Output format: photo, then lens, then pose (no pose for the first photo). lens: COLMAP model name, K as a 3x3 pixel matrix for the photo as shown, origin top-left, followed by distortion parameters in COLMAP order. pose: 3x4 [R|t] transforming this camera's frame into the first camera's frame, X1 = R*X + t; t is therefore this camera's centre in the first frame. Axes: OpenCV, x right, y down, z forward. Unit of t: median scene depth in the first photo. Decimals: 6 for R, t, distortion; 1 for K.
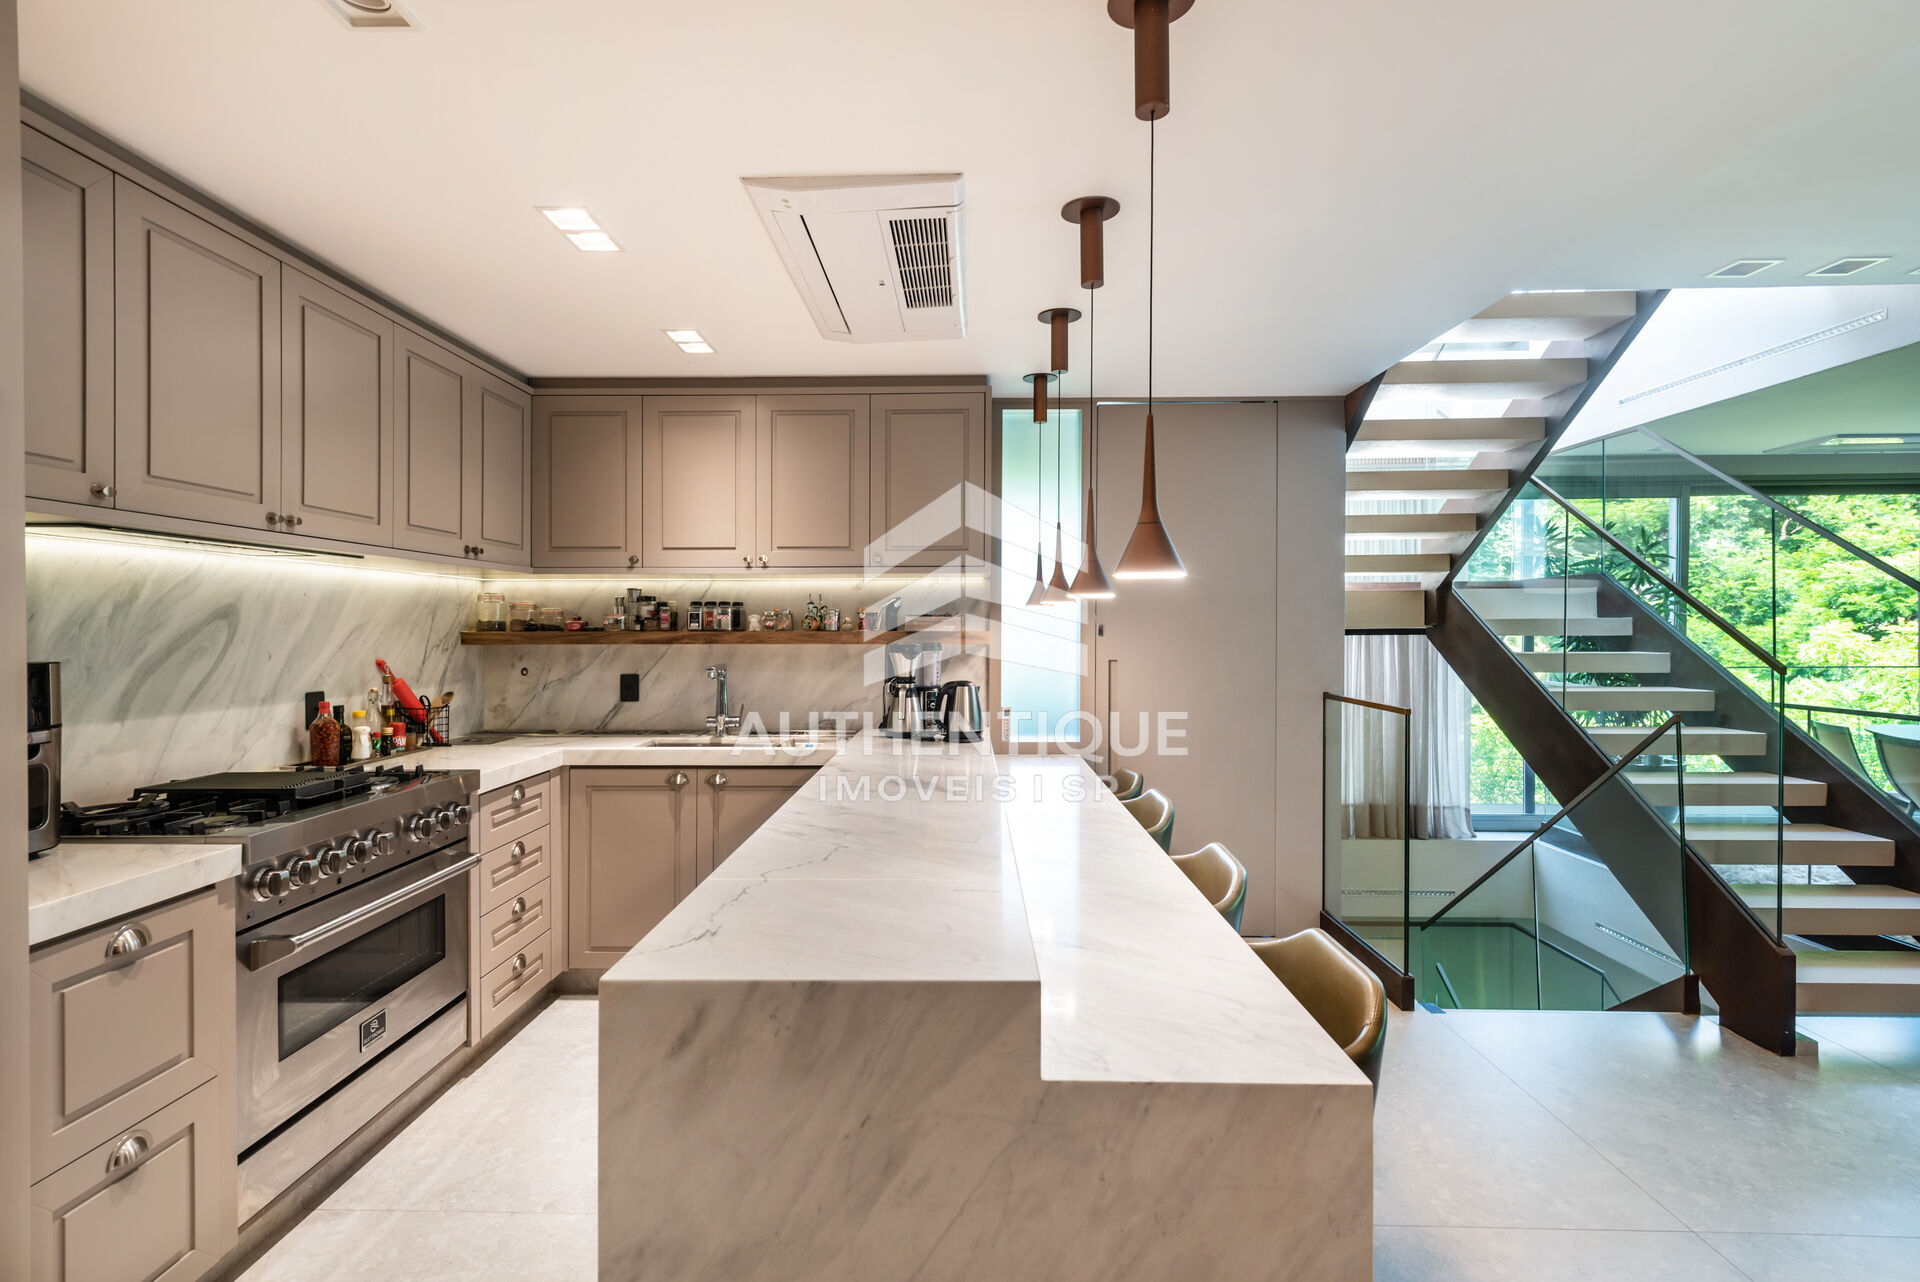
lens RADIAL K [[951.2, 0, 959.3], [0, 951.2, 627.3], [0, 0, 1]] dist [0.038213, -0.027471]
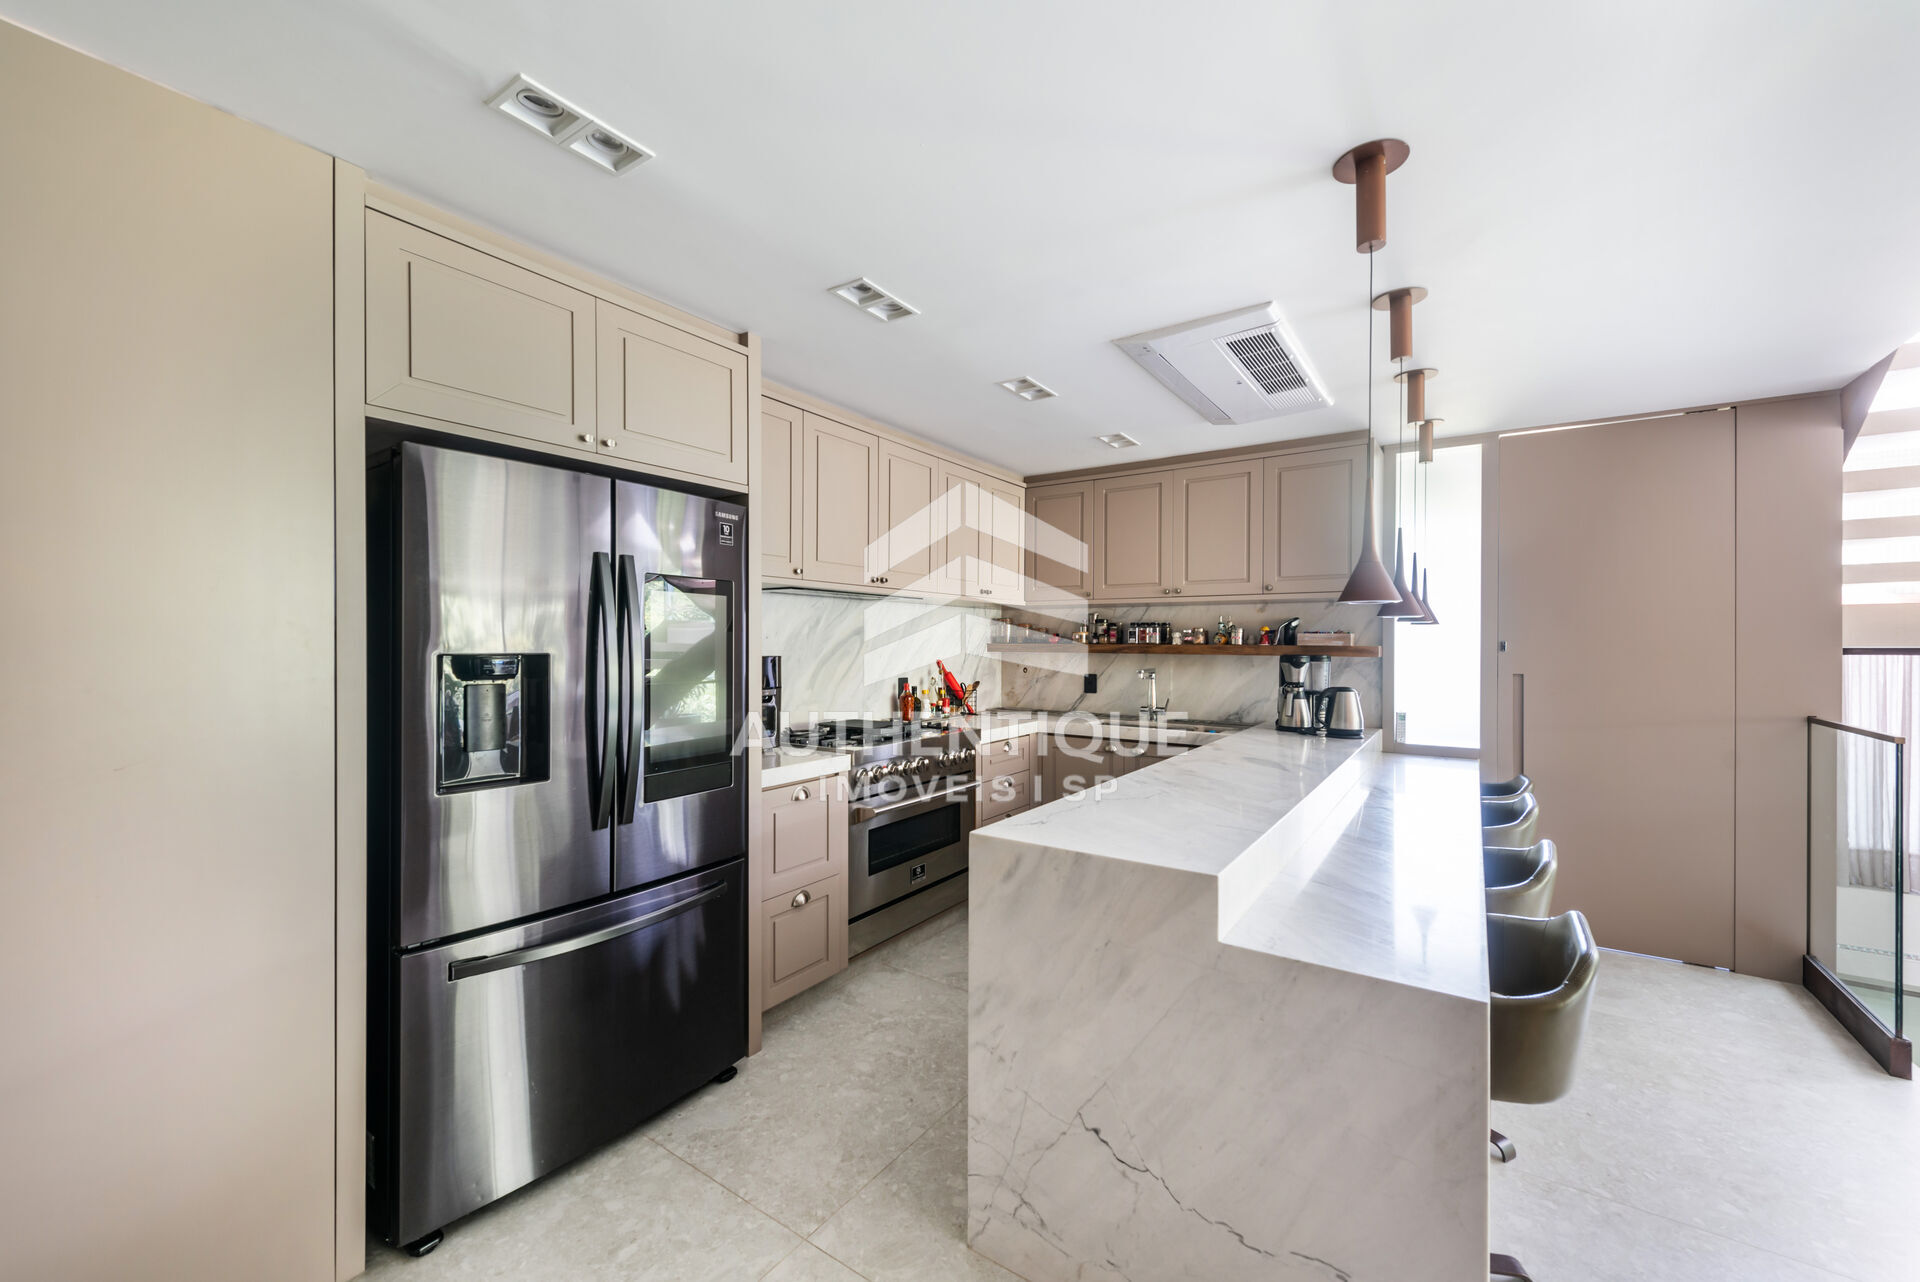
lens RADIAL K [[773.1, 0, 960.0], [0, 773.1, 641.0], [0, 0, 1]] dist [0.000045, 0.000000]
pose [[0.837506, 0.005173, -0.546403, 0.159132], [-0.005981, 0.999982, 0.000300, 0.000495], [0.546395, 0.003017, 0.837522, -0.094271]]
